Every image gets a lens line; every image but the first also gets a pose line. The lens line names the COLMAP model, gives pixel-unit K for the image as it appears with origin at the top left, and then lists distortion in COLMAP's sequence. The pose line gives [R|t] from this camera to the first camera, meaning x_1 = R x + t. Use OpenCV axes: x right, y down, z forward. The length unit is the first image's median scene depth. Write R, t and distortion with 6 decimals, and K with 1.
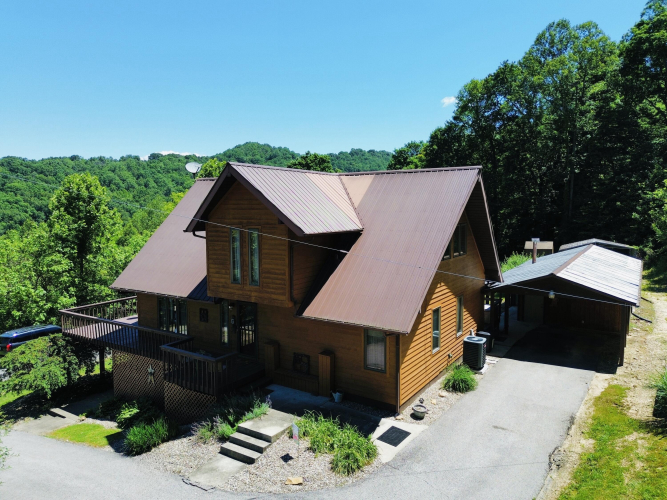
lens RADIAL K [[472.0, 0, 334.1], [0, 472.0, 248.3], [0, 0, 1]] dist [0.064356, -0.056924]
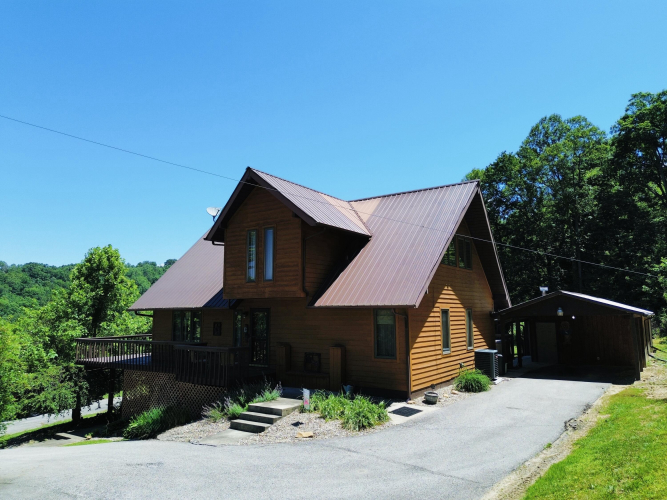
lens RADIAL K [[475.8, 0, 334.5], [0, 475.8, 265.7], [0, 0, 1]] dist [0.103579, -0.138455]
pose [[0.999755, -0.004377, -0.021699, 0.000911], [-0.000393, 0.976600, -0.215062, 0.232564], [0.022133, 0.215018, 0.976359, -0.031743]]
